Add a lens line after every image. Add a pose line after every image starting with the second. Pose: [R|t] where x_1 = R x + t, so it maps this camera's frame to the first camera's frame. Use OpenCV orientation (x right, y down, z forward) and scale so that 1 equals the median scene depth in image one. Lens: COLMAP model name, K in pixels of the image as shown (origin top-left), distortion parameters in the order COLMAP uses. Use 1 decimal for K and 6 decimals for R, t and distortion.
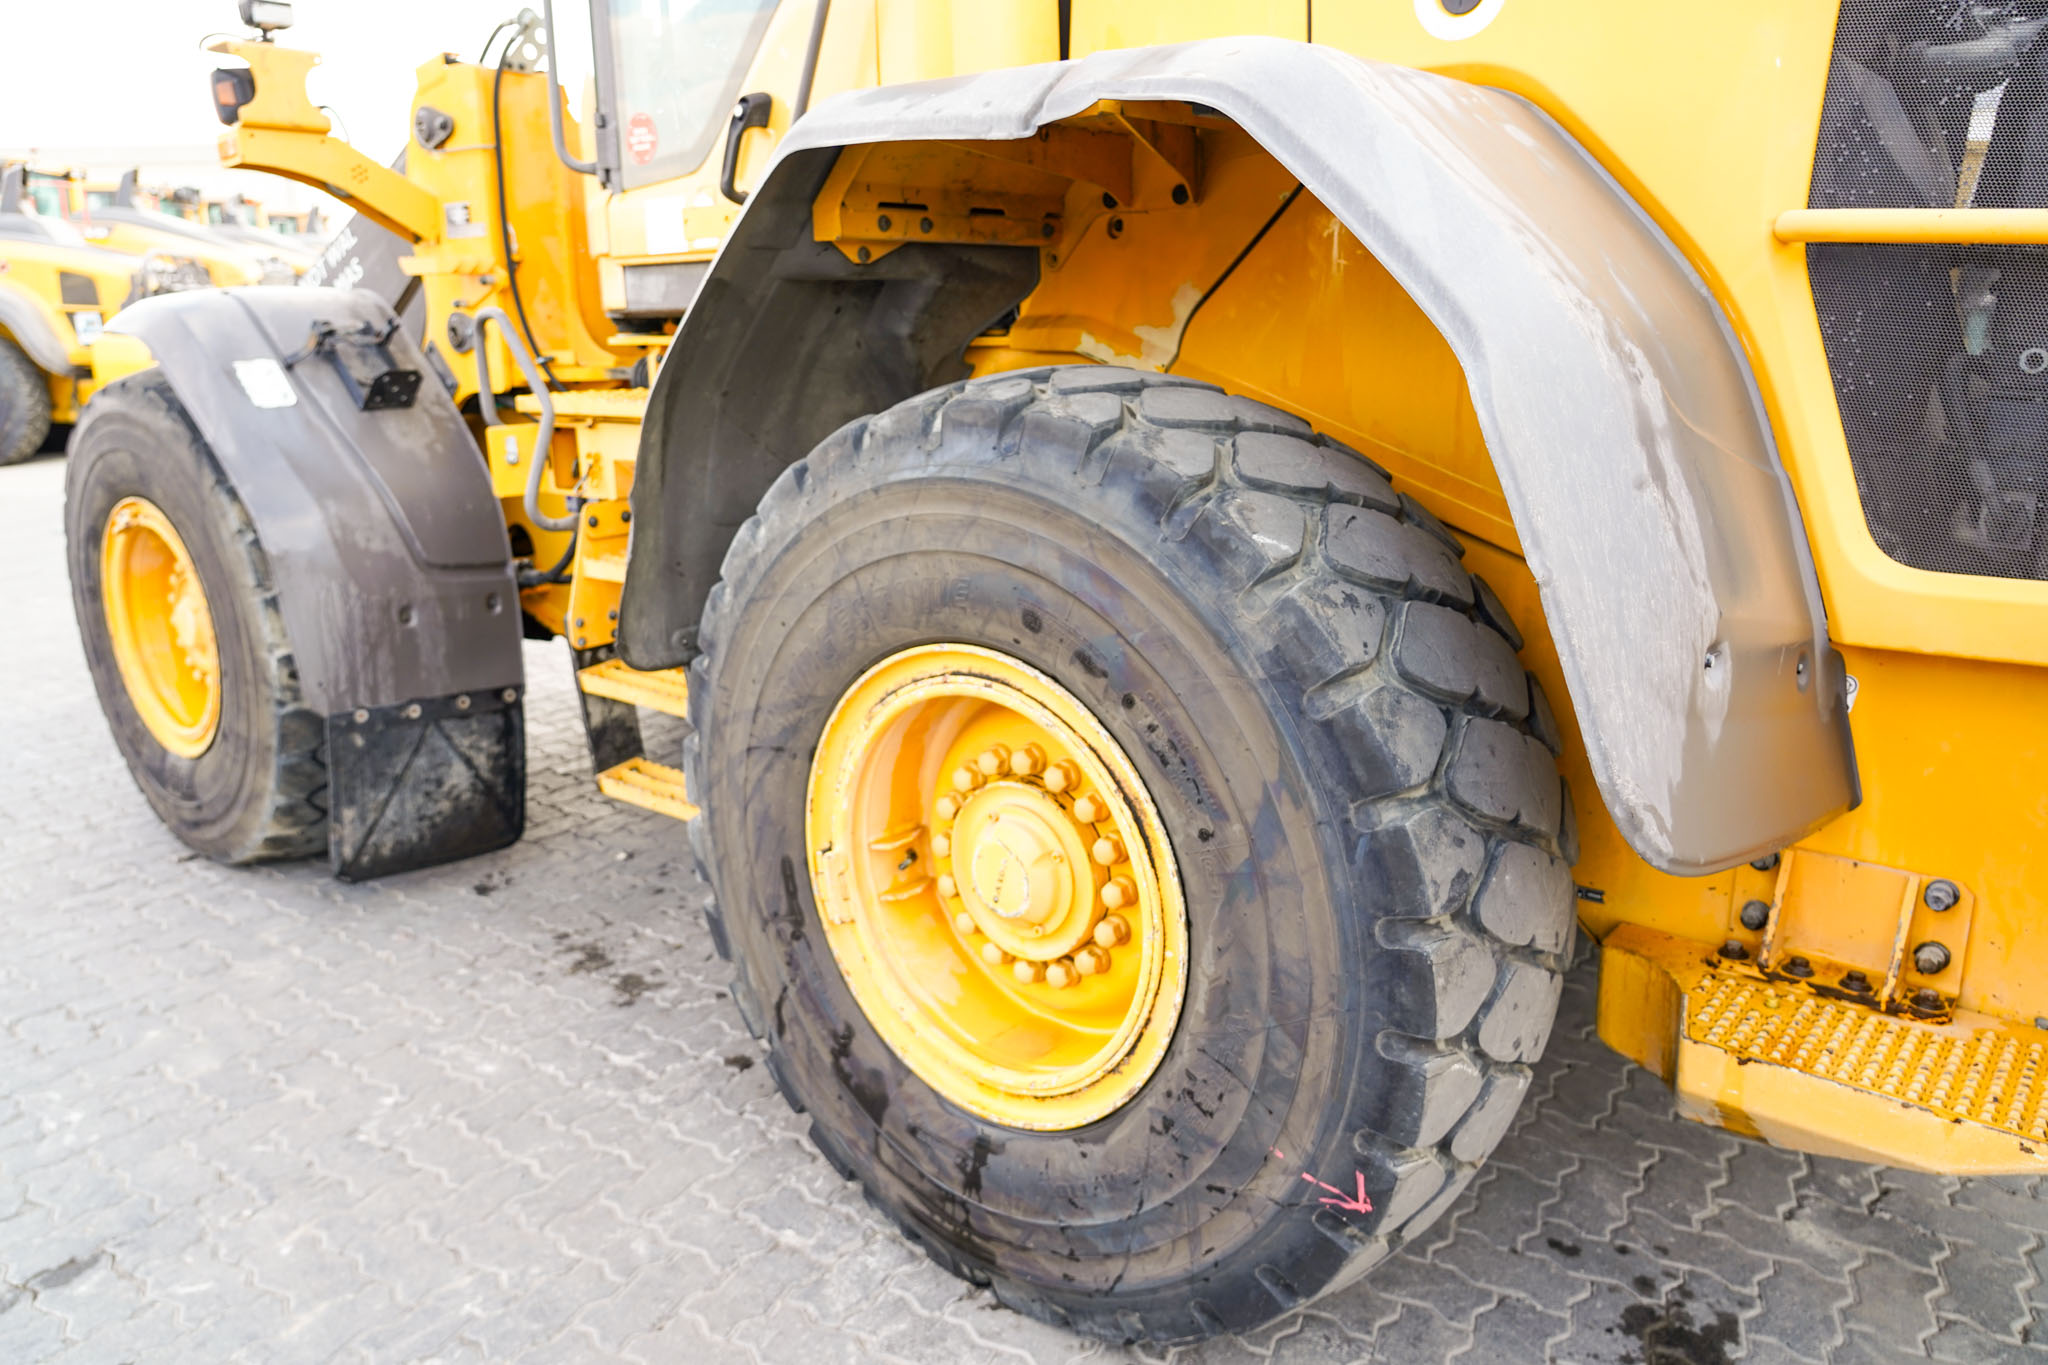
lens RADIAL K [[1440.2, 0, 1020.0], [0, 1440.2, 674.0], [0, 0, 1]] dist [-0.025516, 0.019963]
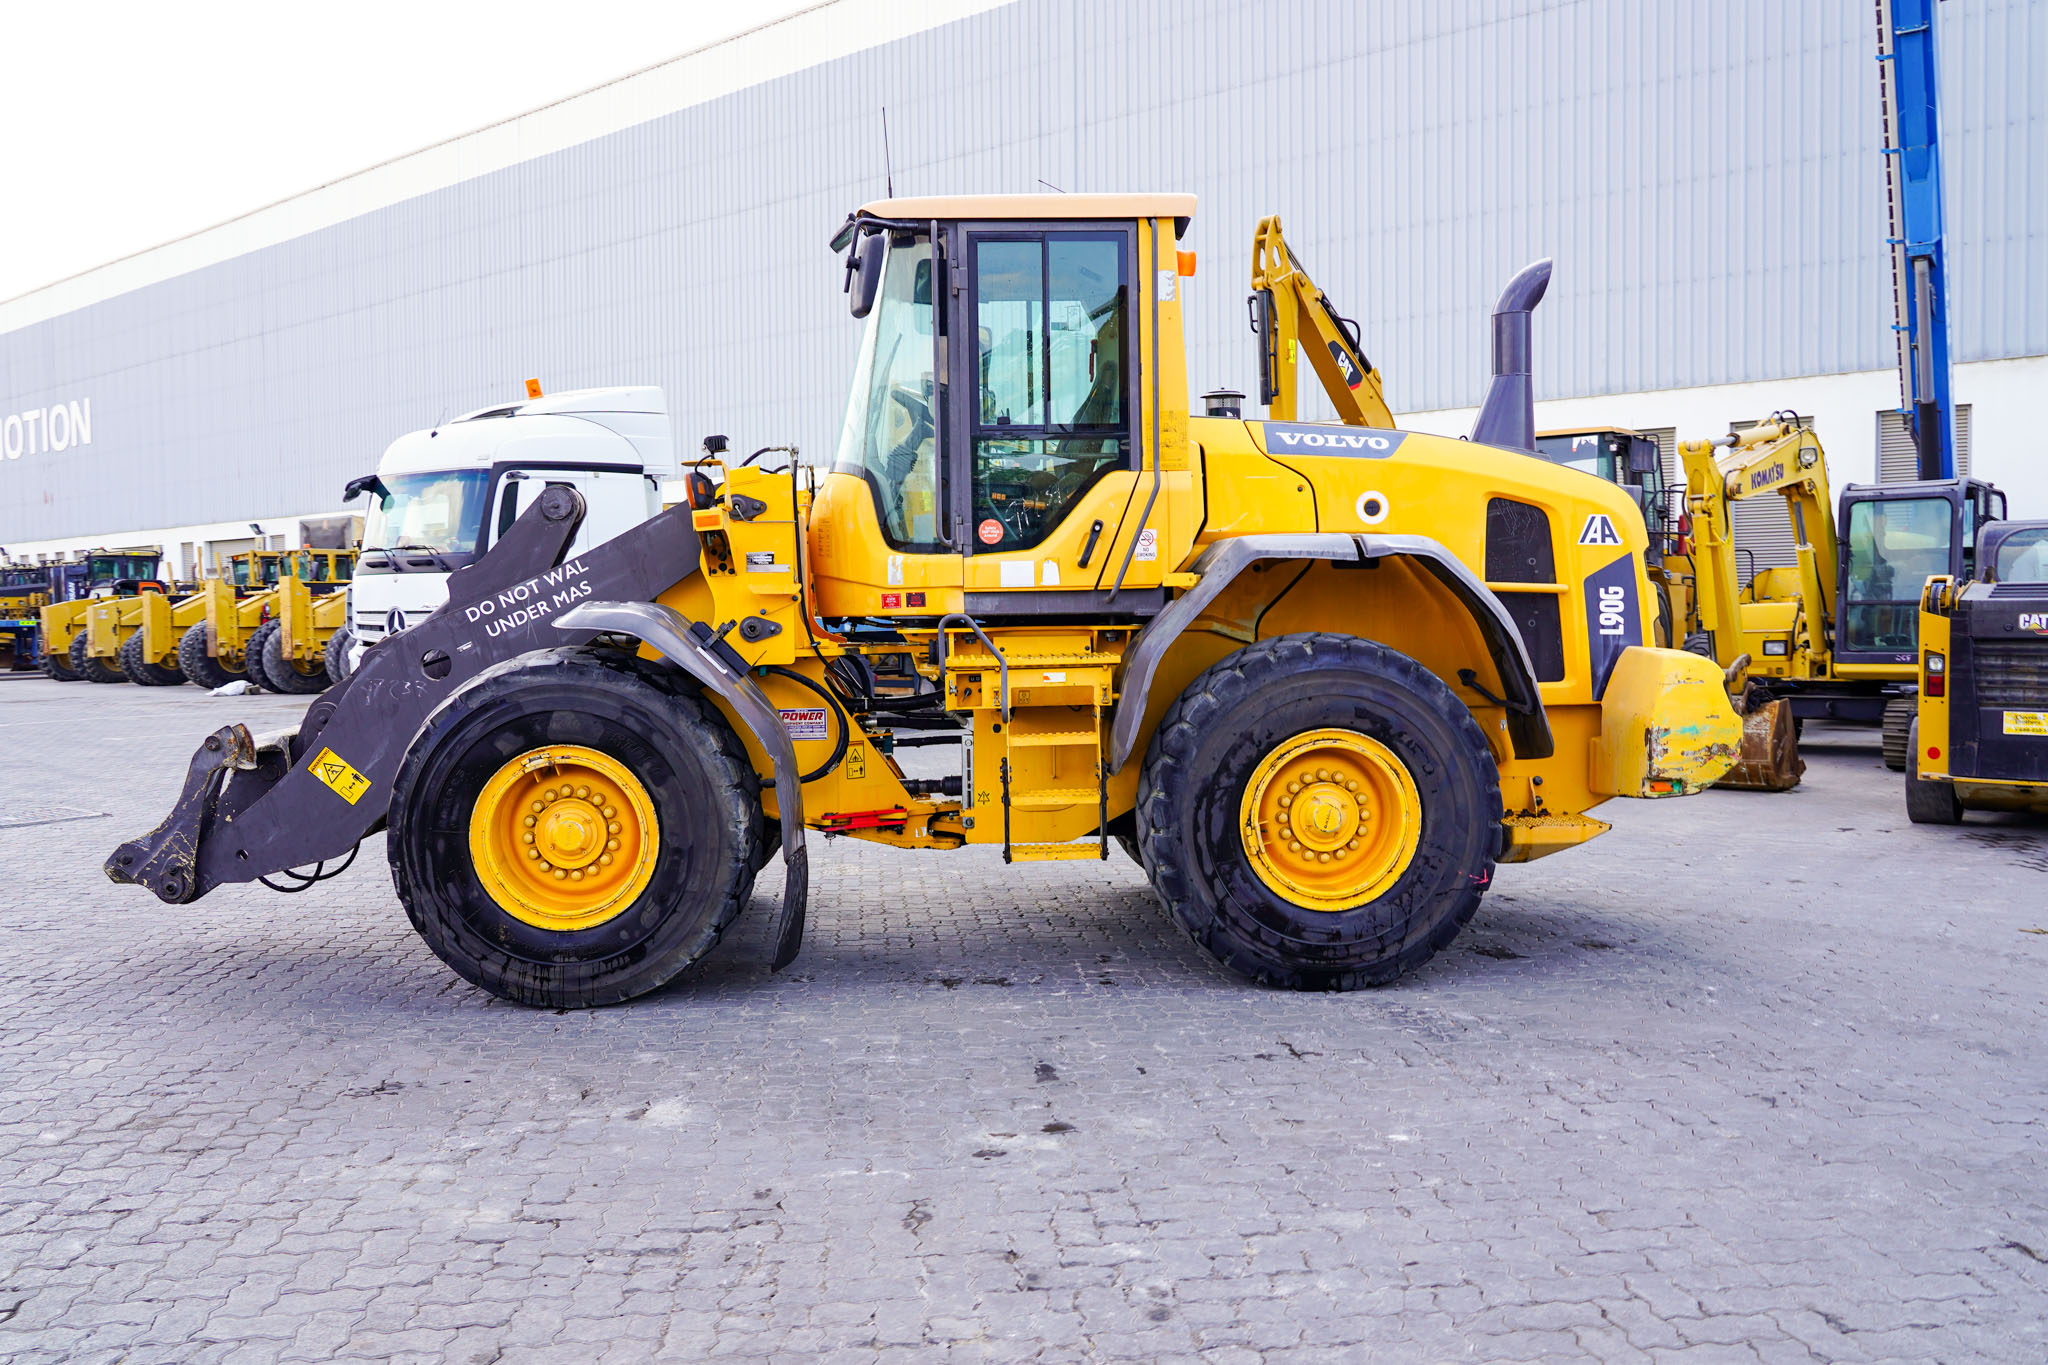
lens RADIAL K [[1556.6, 0, 1031.4], [0, 1556.6, 671.7], [0, 0, 1]] dist [-0.019227, 0.008836]
pose [[0.735360, -0.032116, 0.676915, -1.699070], [0.172035, 0.975001, -0.140630, 0.135267], [-0.655476, 0.219867, 0.722502, -0.570253]]
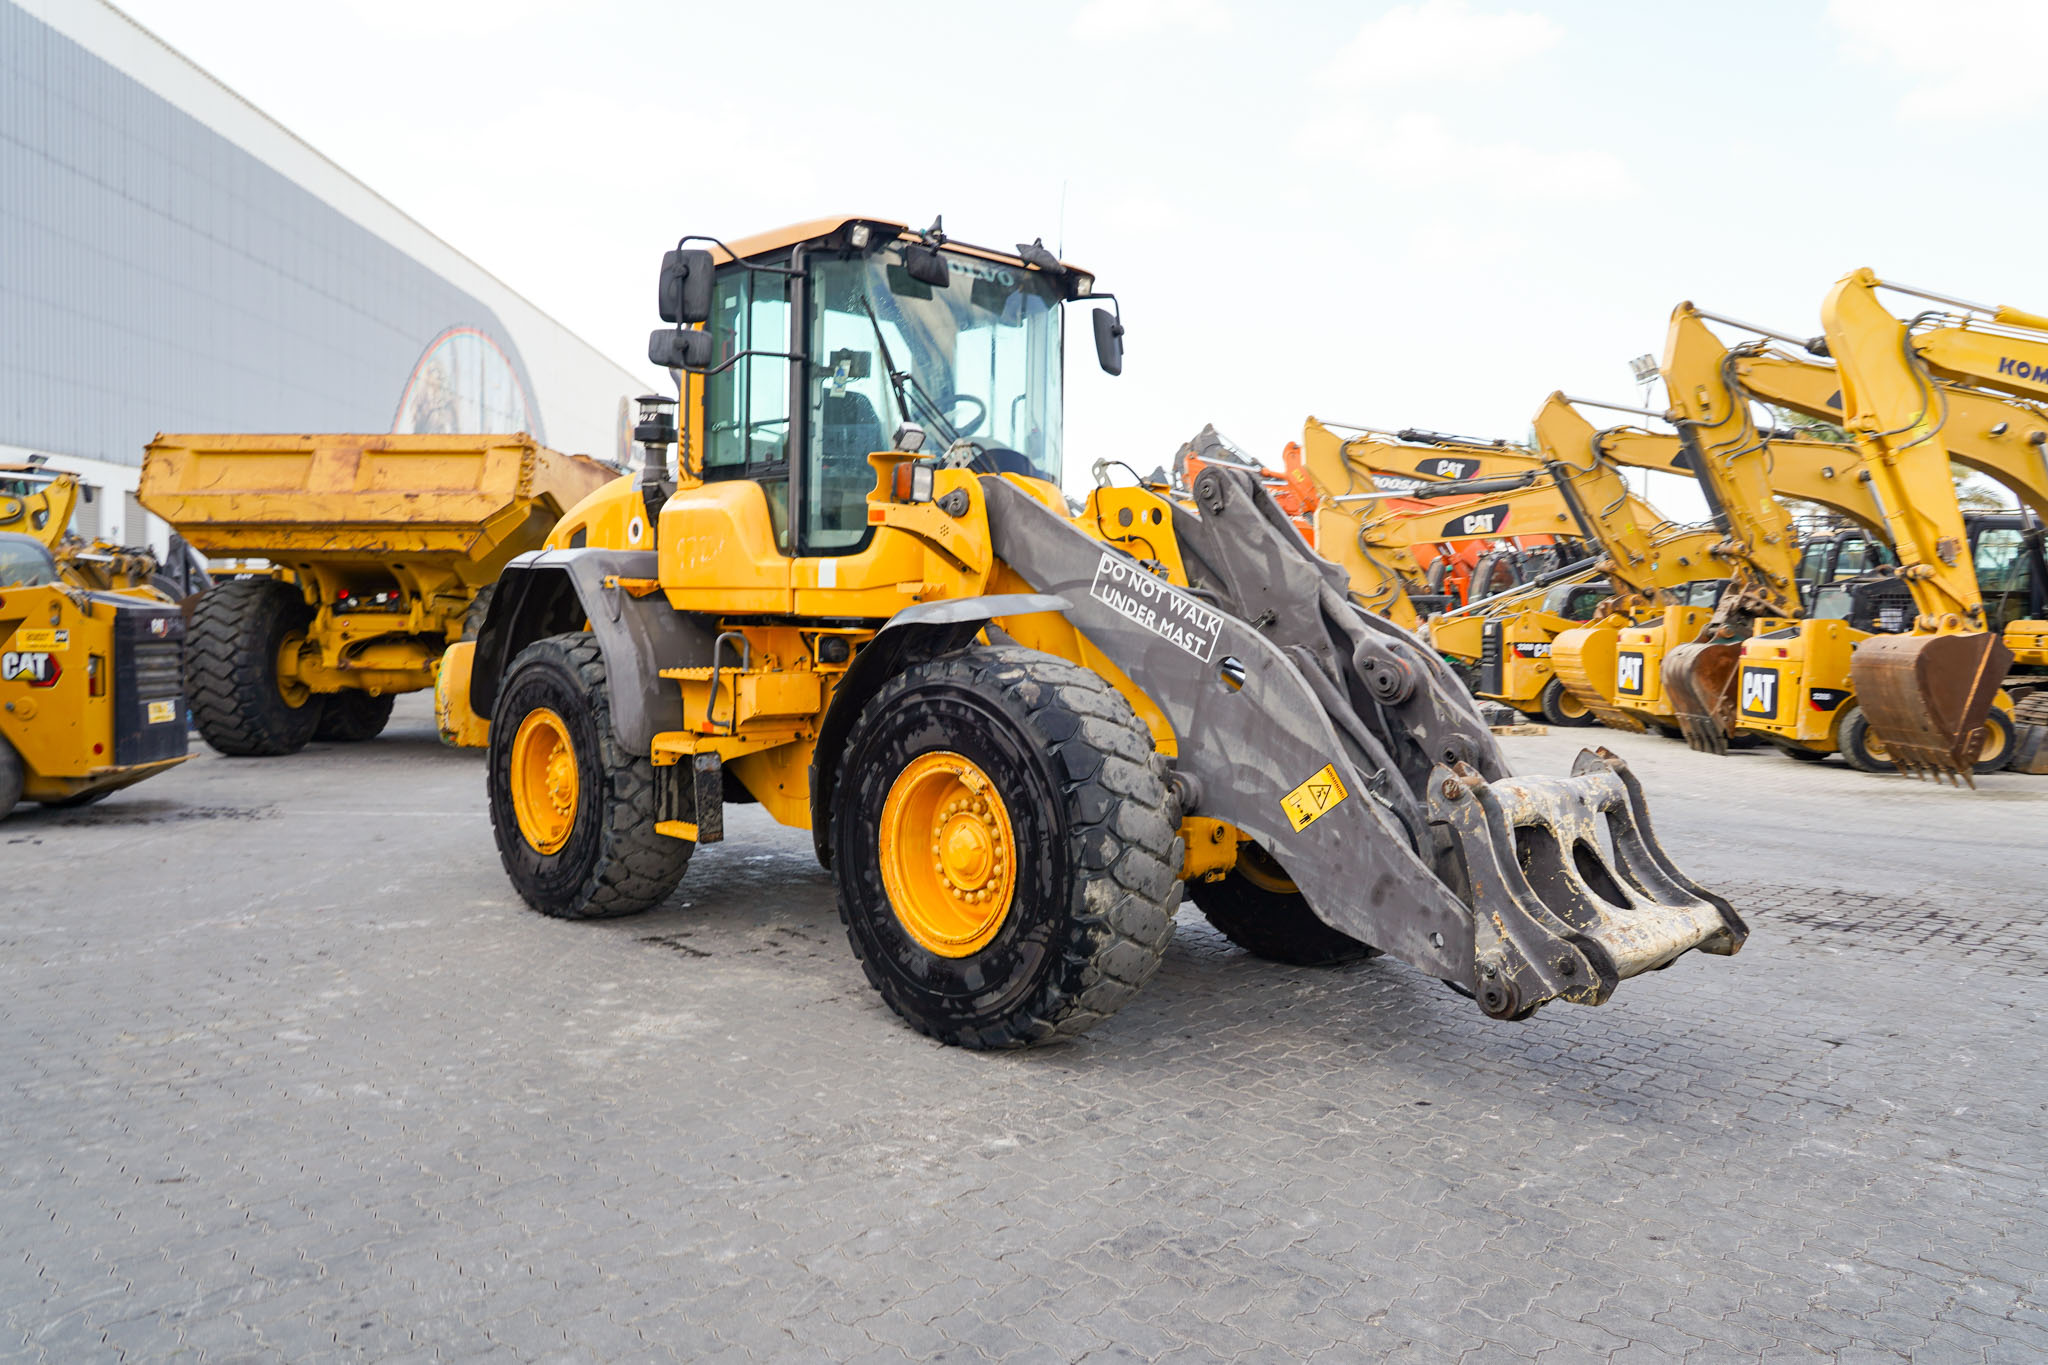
lens RADIAL K [[1526.1, 0, 1028.6], [0, 1526.1, 676.4], [0, 0, 1]] dist [-0.018815, 0.010305]
pose [[-0.994301, -0.012183, 0.105913, -0.542150], [0.018418, 0.958883, 0.283204, -0.925343], [-0.105008, 0.283541, -0.953194, 3.599872]]
